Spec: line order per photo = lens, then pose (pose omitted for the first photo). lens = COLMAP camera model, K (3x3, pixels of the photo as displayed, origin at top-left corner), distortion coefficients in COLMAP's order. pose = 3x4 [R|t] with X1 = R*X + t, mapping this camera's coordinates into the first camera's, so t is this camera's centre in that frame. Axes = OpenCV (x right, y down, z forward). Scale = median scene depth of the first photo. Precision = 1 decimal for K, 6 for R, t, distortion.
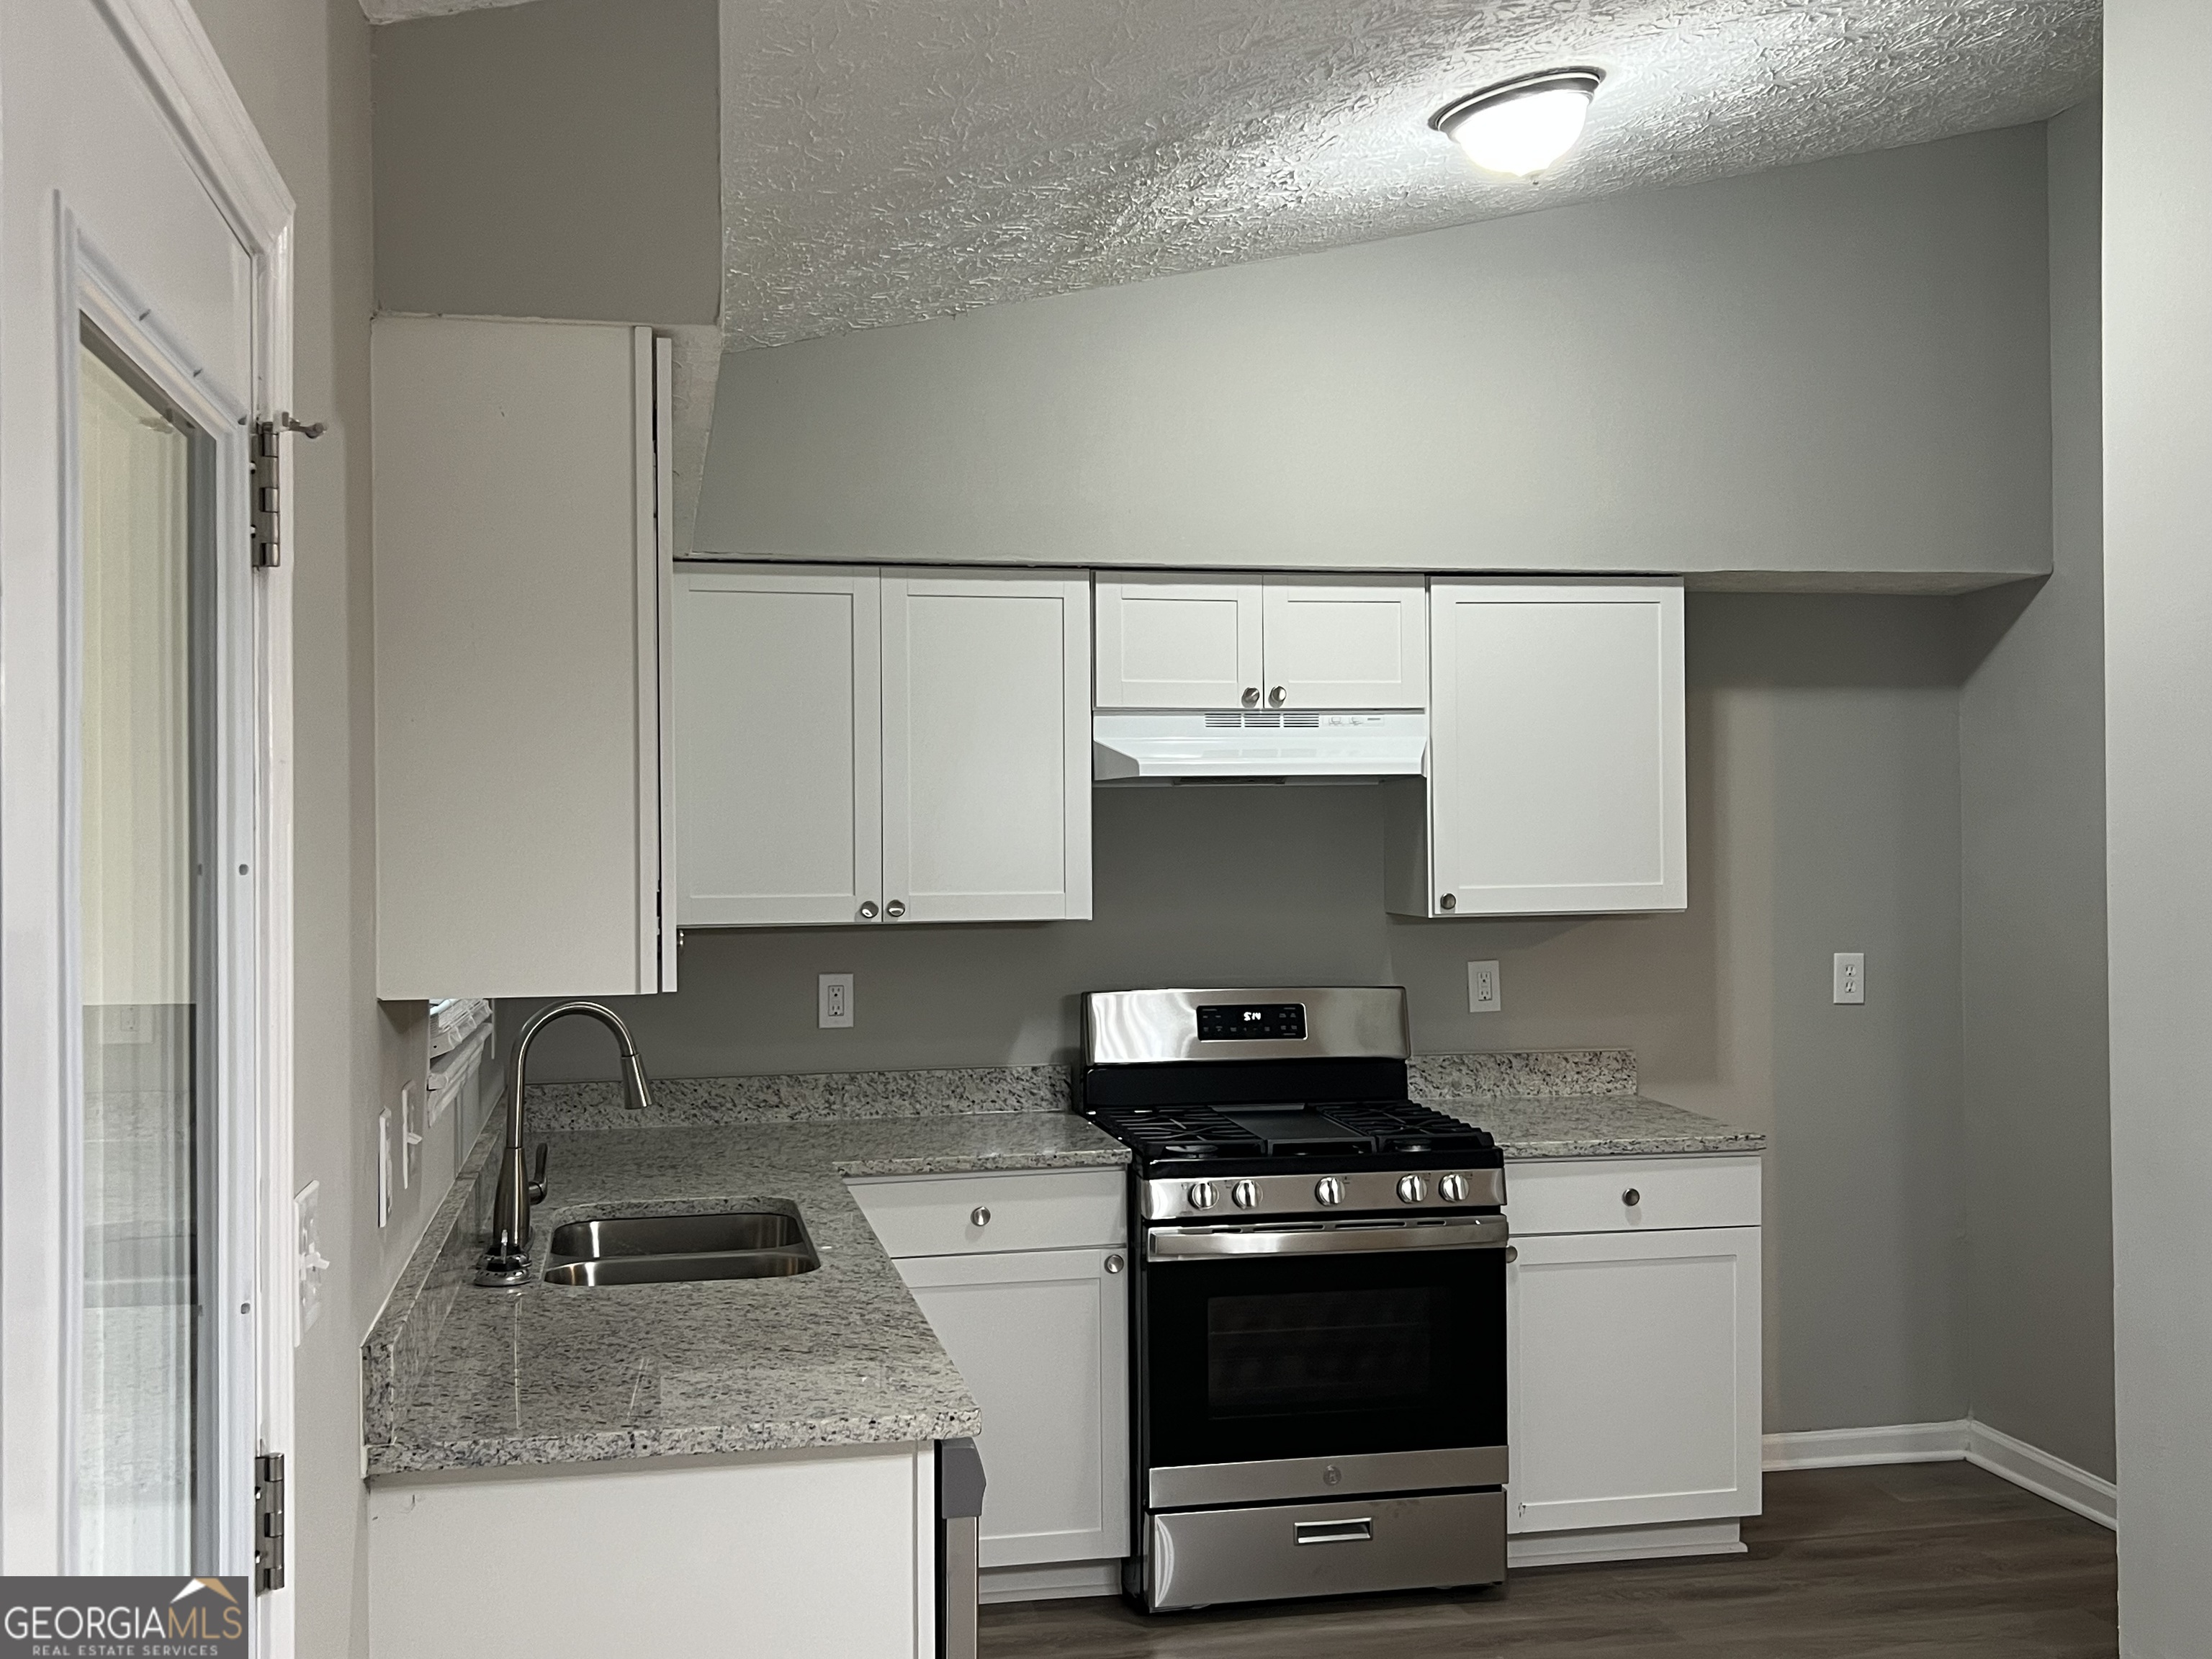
lens RADIAL K [[2259.2, 0, 1106.0], [0, 2259.2, 829.5], [0, 0, 1]] dist [0.151876, -0.299176]
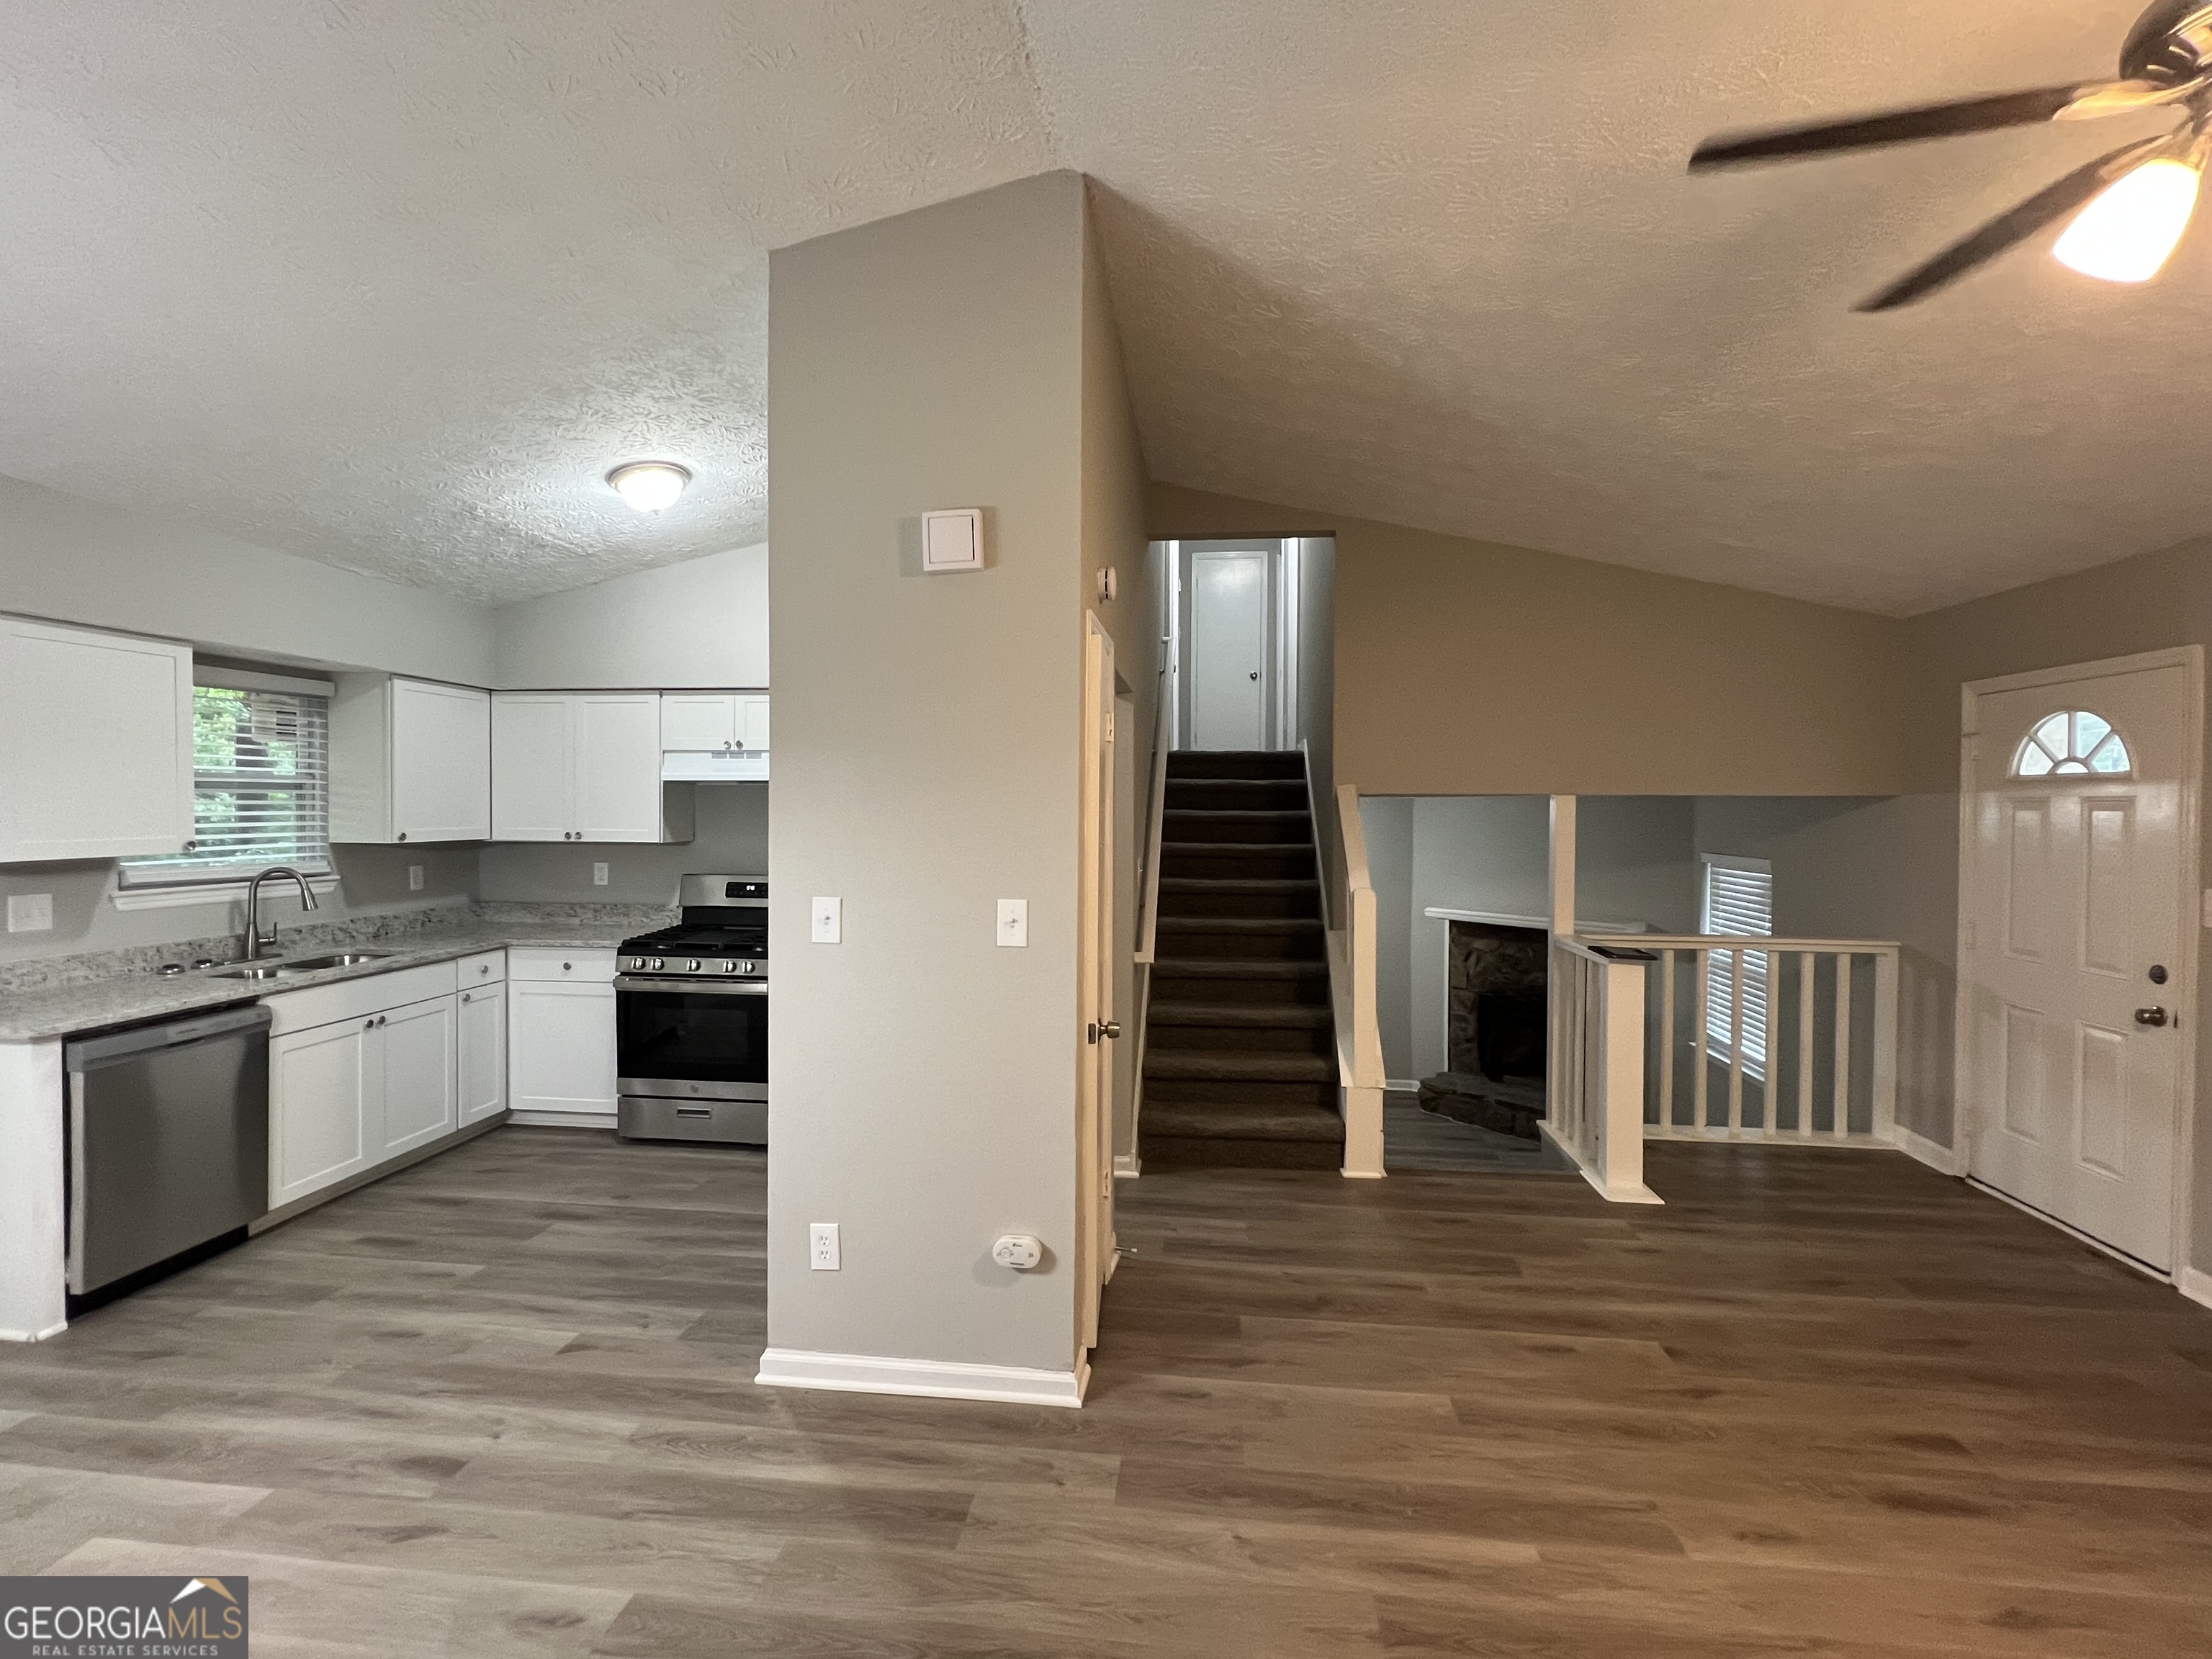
lens RADIAL K [[1006.2, 0, 1106.0], [0, 1006.2, 829.5], [0, 0, 1]] dist [-0.002915, 0.000074]
pose [[0.946108, 0.021646, -0.323128, 0.751705], [-0.013848, 0.999555, 0.026412, -0.006635], [0.323556, -0.020514, 0.945987, 0.180851]]
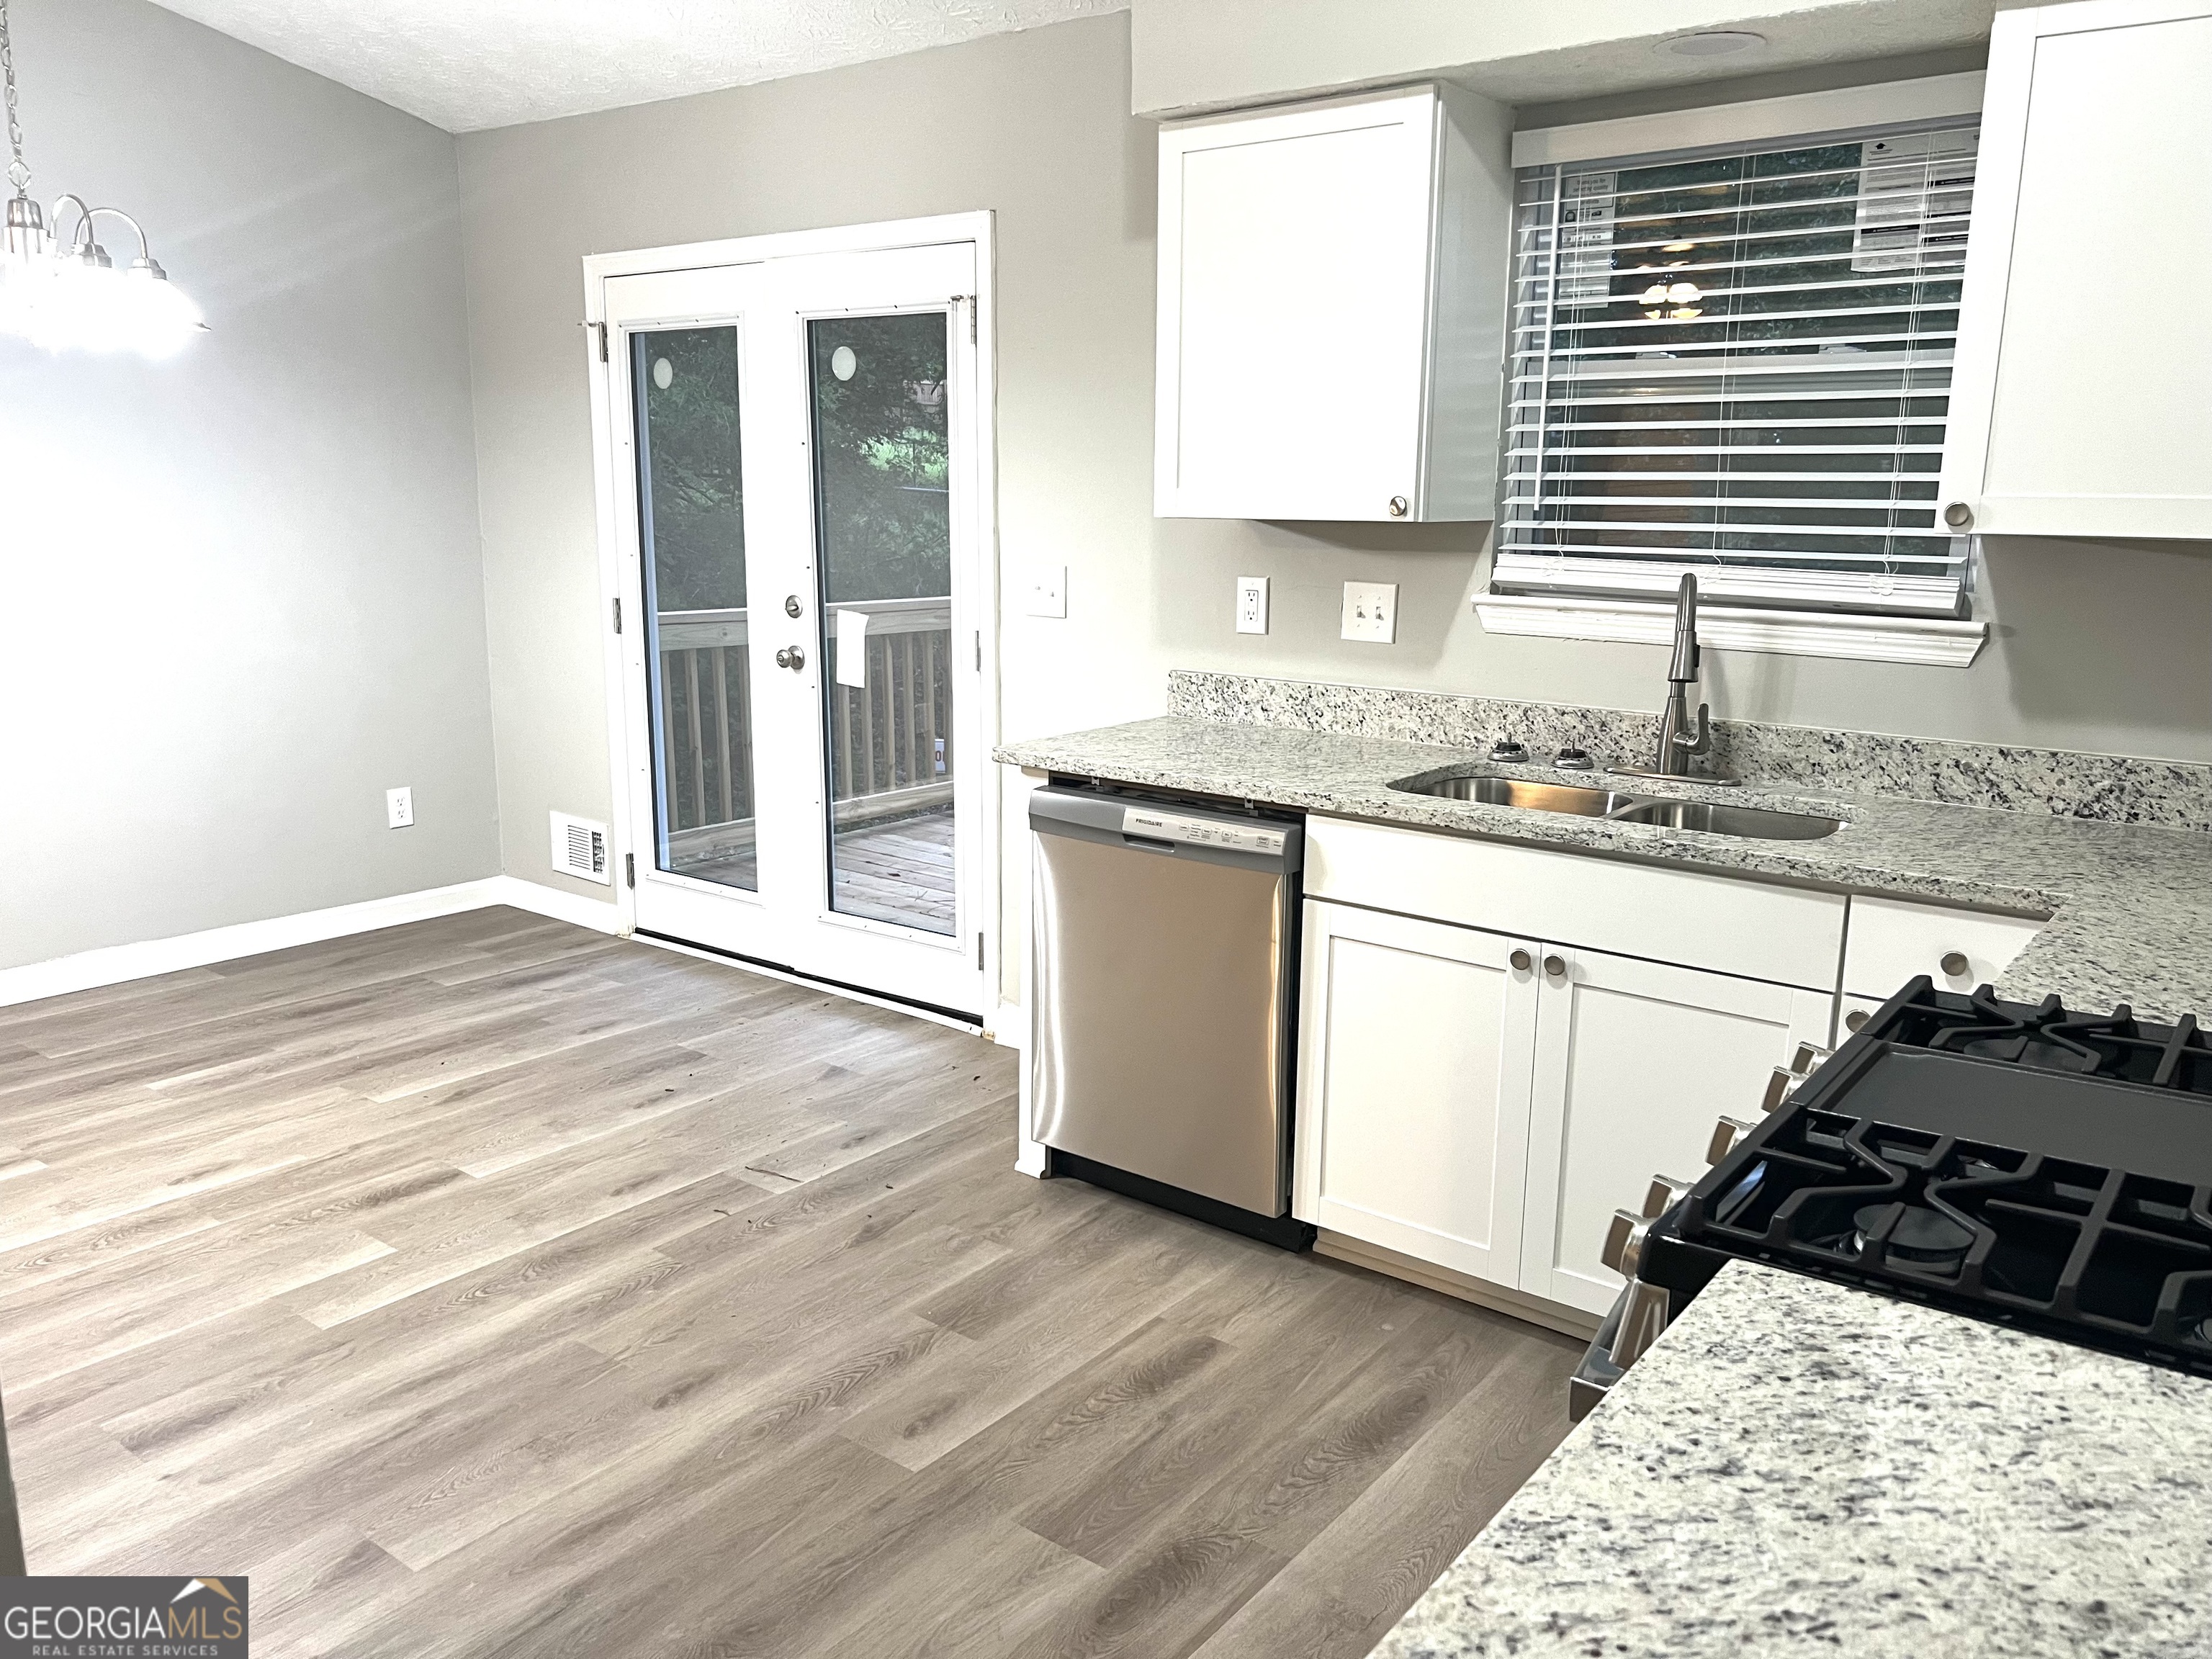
lens RADIAL K [[1659.1, 0, 1106.0], [0, 1659.1, 829.5], [0, 0, 1]] dist [0.044635, -0.056008]
pose [[-0.764478, 0.125429, -0.632330, 0.370488], [-0.008445, 0.978856, 0.204375, 0.026061], [0.644595, 0.161580, -0.747255, 1.098982]]
